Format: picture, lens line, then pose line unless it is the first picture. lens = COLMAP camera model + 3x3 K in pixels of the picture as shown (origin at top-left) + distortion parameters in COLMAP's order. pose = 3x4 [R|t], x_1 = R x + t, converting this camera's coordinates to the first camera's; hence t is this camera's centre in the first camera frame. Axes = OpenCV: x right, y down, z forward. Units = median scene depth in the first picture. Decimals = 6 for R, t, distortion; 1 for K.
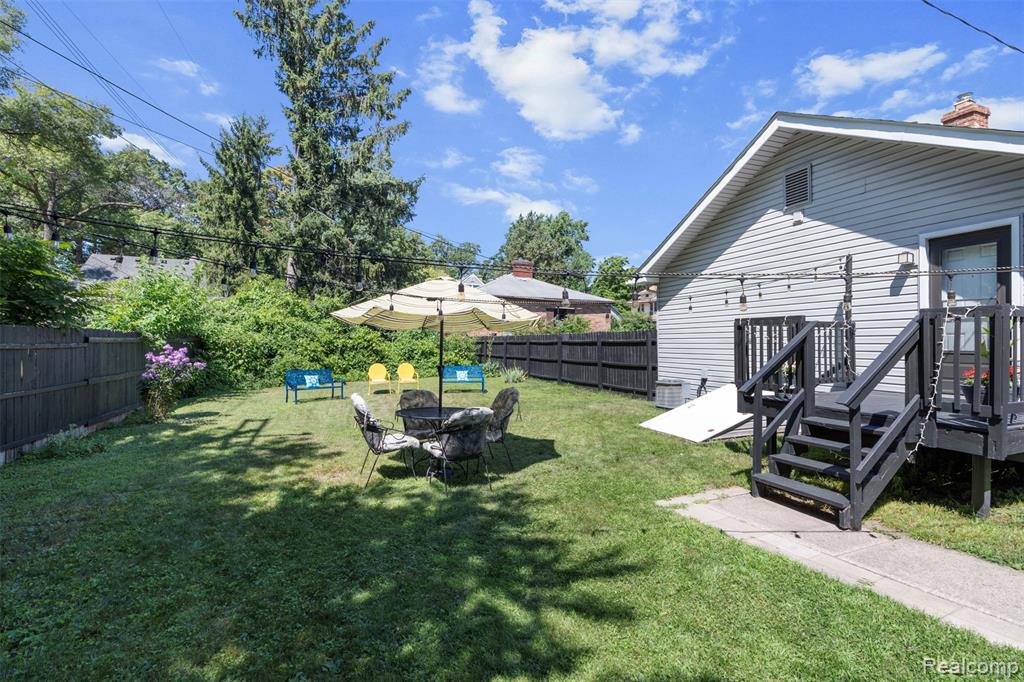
lens RADIAL K [[462.0, 0, 519.9], [0, 462.0, 337.6], [0, 0, 1]] dist [-0.015681, 0.004398]
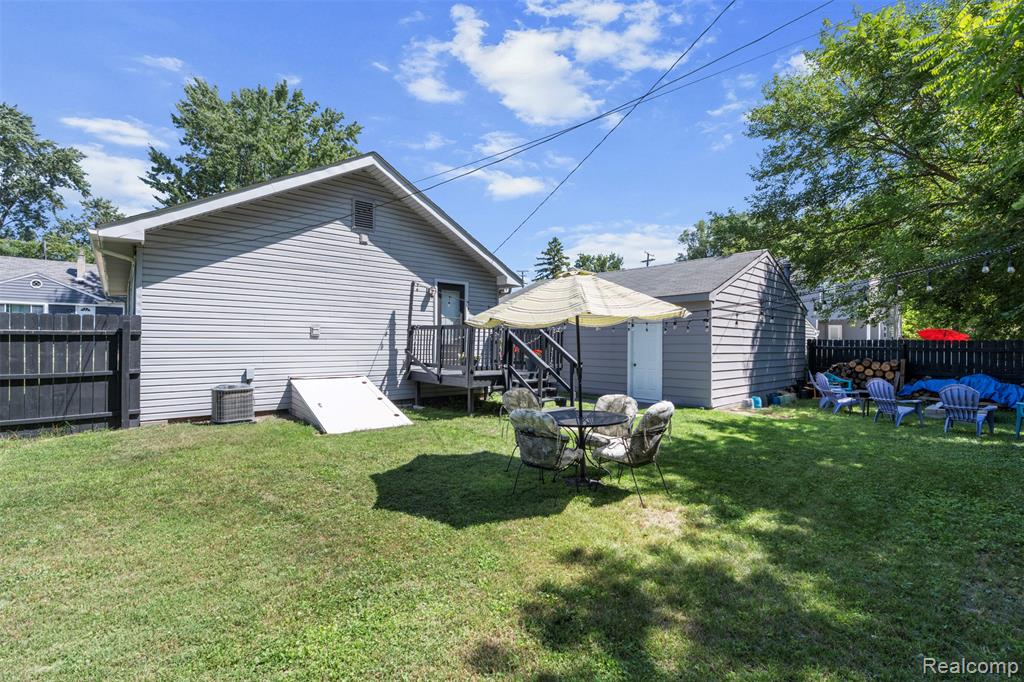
lens RADIAL K [[462.0, 0, 519.9], [0, 462.0, 337.6], [0, 0, 1]] dist [-0.015681, 0.004398]
pose [[-0.336402, 0.002407, 0.941715, -0.919793], [-0.022936, 0.999679, -0.010748, 0.014035], [-0.941439, -0.025215, -0.336239, 1.300643]]
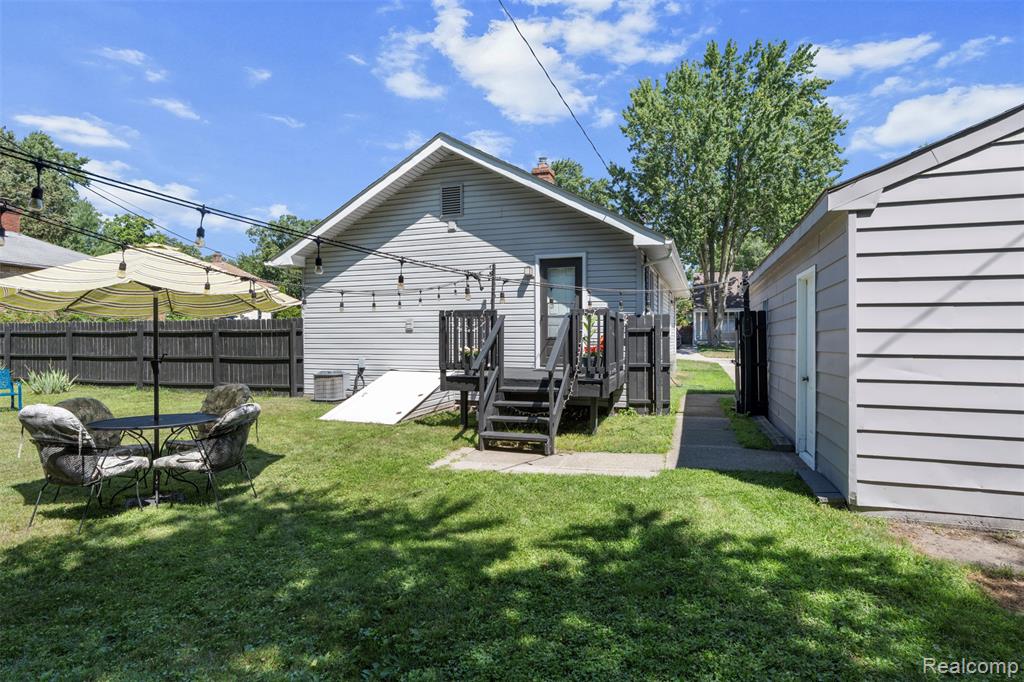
lens RADIAL K [[532.2, 0, 525.9], [0, 532.2, 335.5], [0, 0, 1]] dist [-0.016549, 0.000650]
pose [[0.650691, -0.005712, 0.759321, -0.398943], [-0.004836, 0.999920, 0.011667, 0.003771], [-0.759327, -0.011263, 0.650611, -0.049092]]
